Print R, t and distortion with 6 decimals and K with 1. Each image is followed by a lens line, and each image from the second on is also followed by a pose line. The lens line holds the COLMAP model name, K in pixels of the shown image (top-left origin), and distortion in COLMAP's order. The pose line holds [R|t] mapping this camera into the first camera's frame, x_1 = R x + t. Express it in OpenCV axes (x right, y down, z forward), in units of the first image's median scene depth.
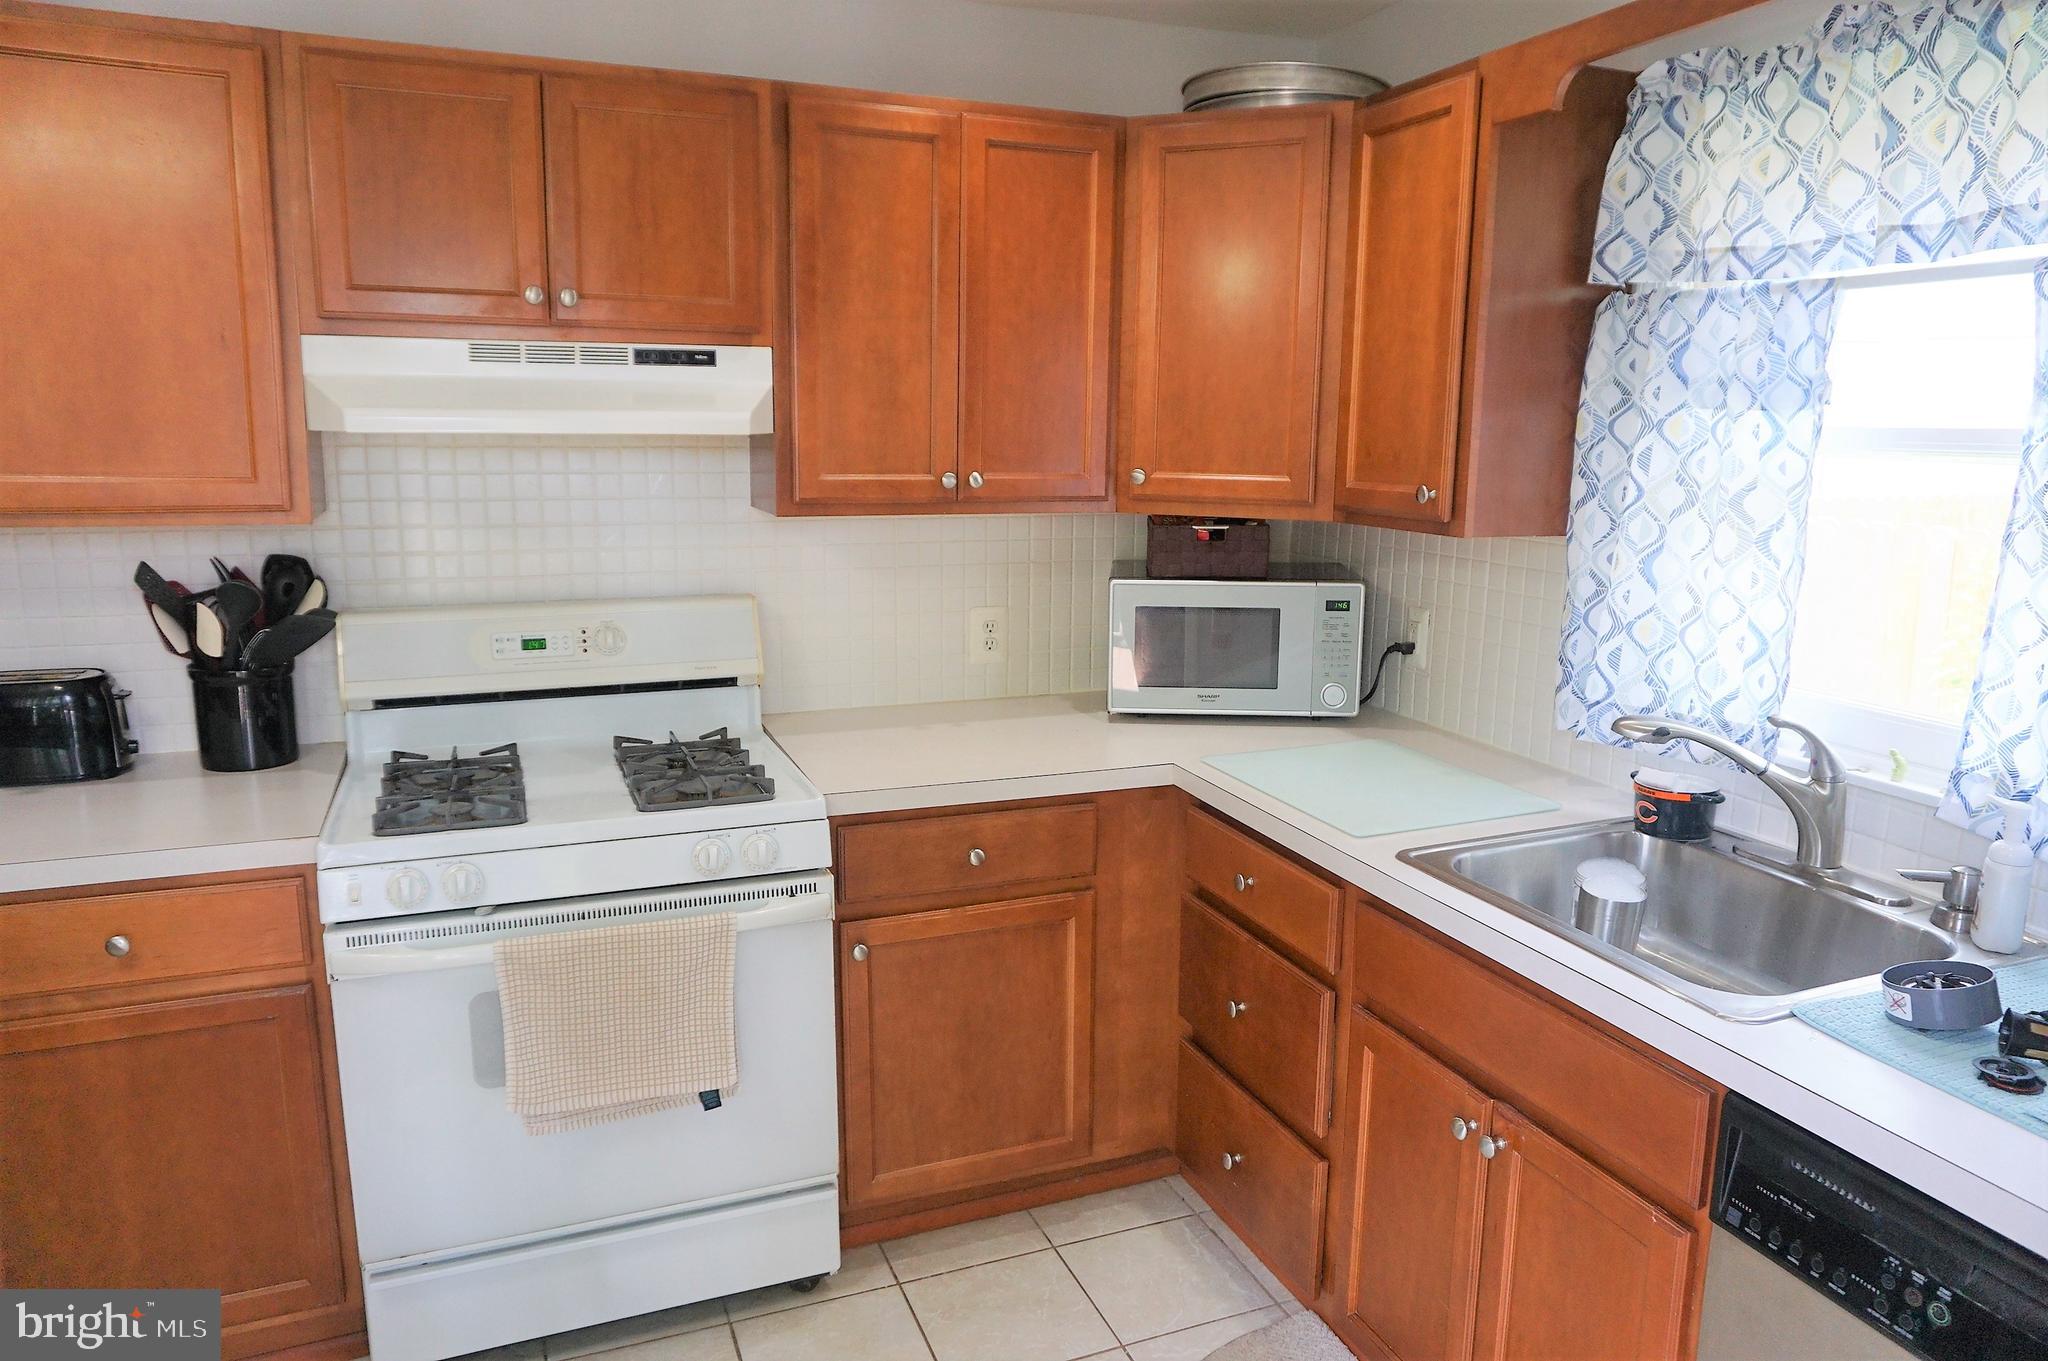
lens RADIAL K [[1359.9, 0, 1024.0], [0, 1359.9, 680.5], [0, 0, 1]] dist [-0.046498, 0.035880]
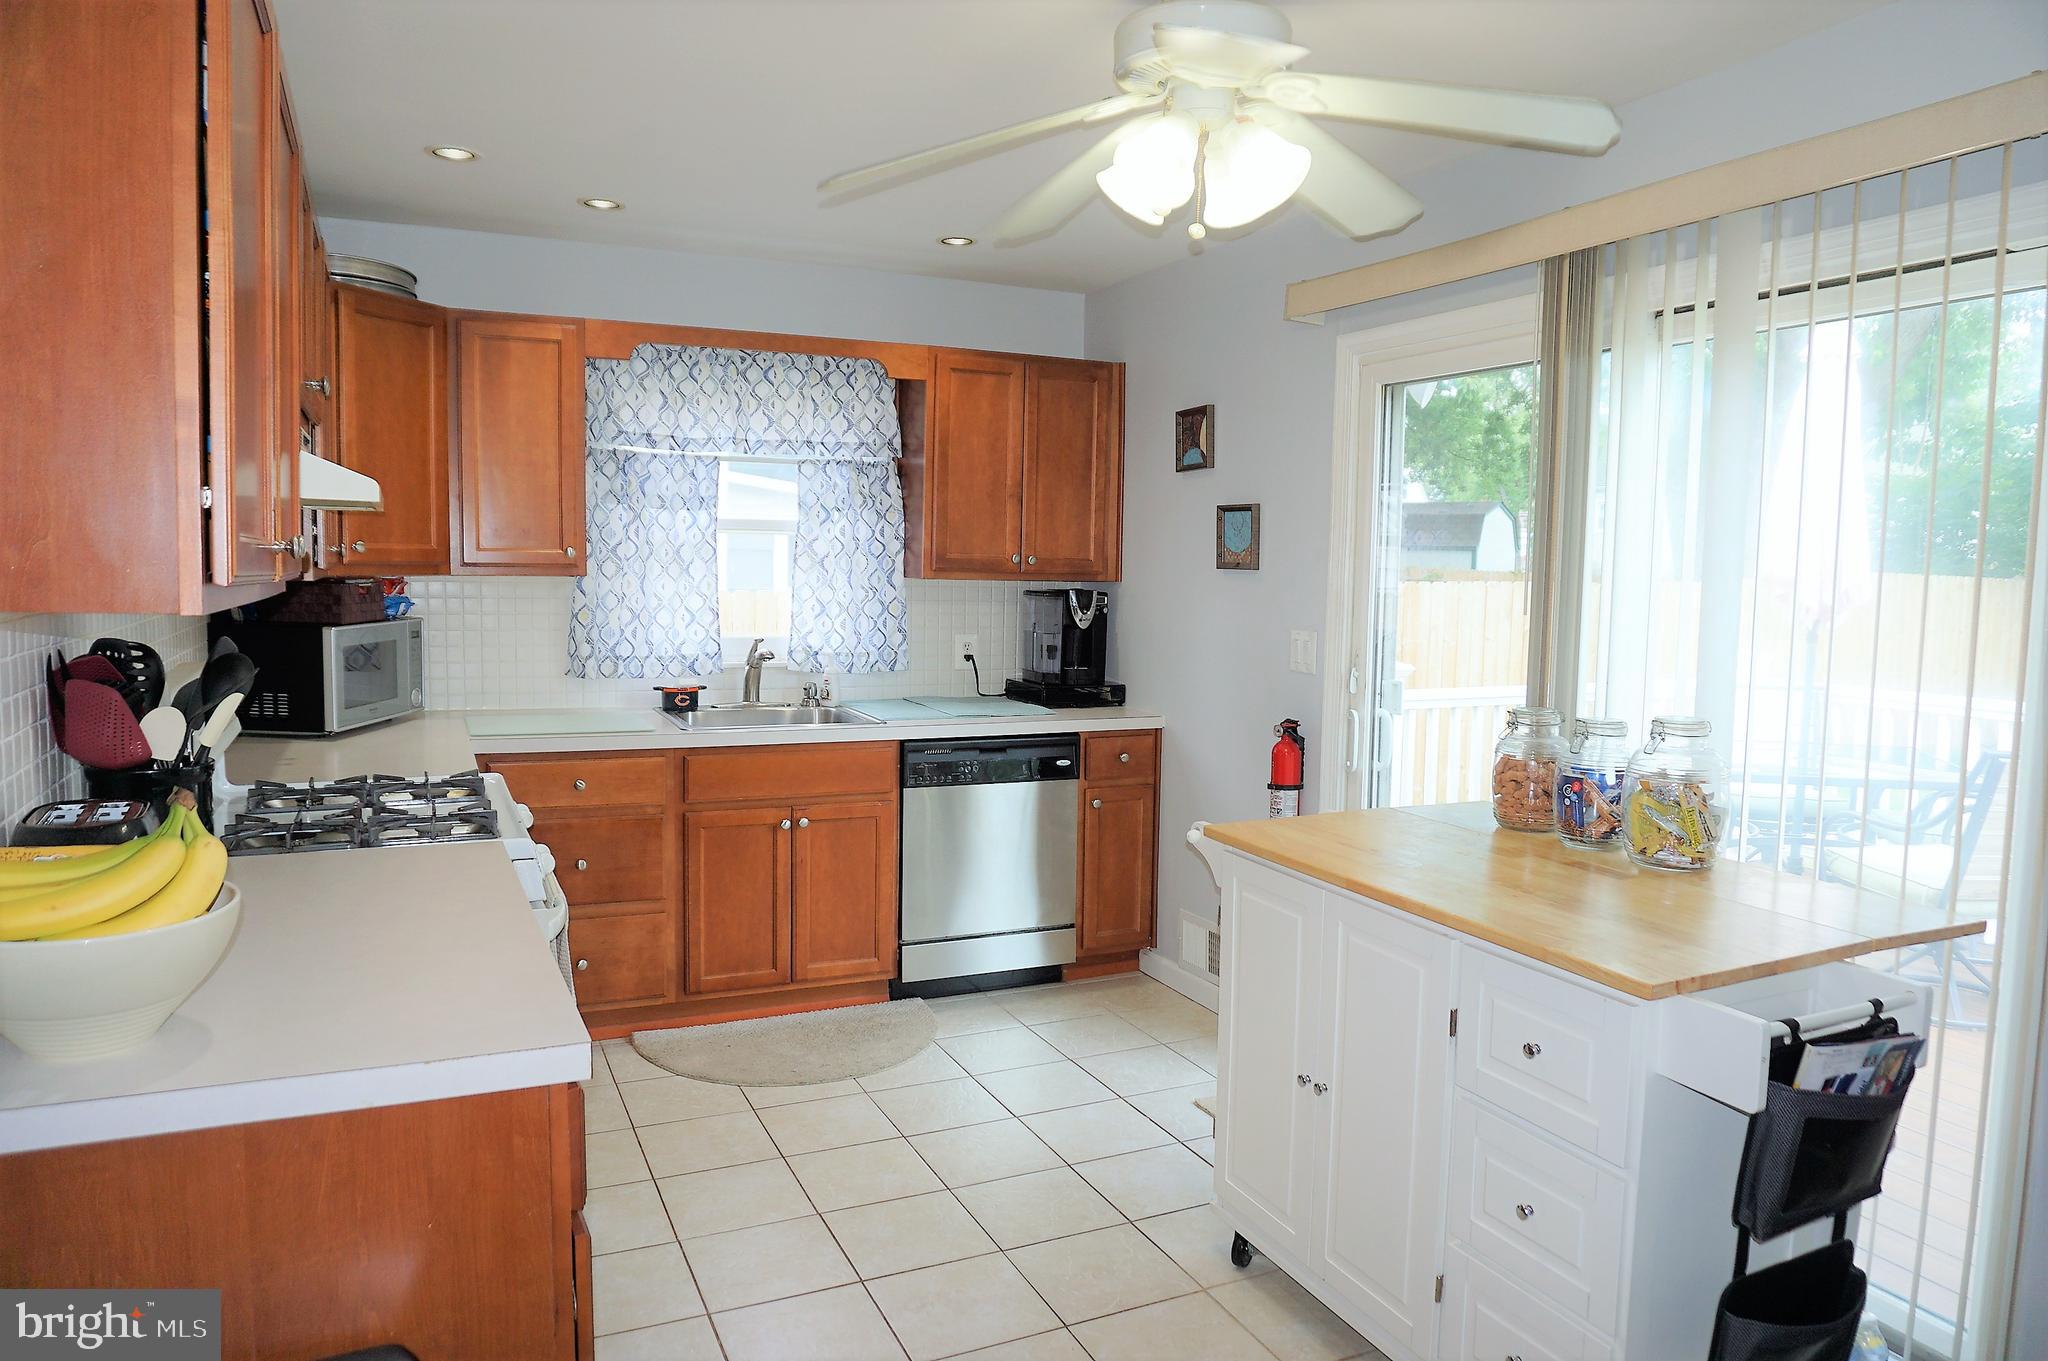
lens RADIAL K [[1359.9, 0, 1024.0], [0, 1359.9, 680.5], [0, 0, 1]] dist [-0.046498, 0.035880]
pose [[-0.040911, -0.100468, 0.994099, -0.818102], [0.168481, 0.979992, 0.105976, -0.032930], [-0.984856, 0.171822, -0.023166, 0.263552]]
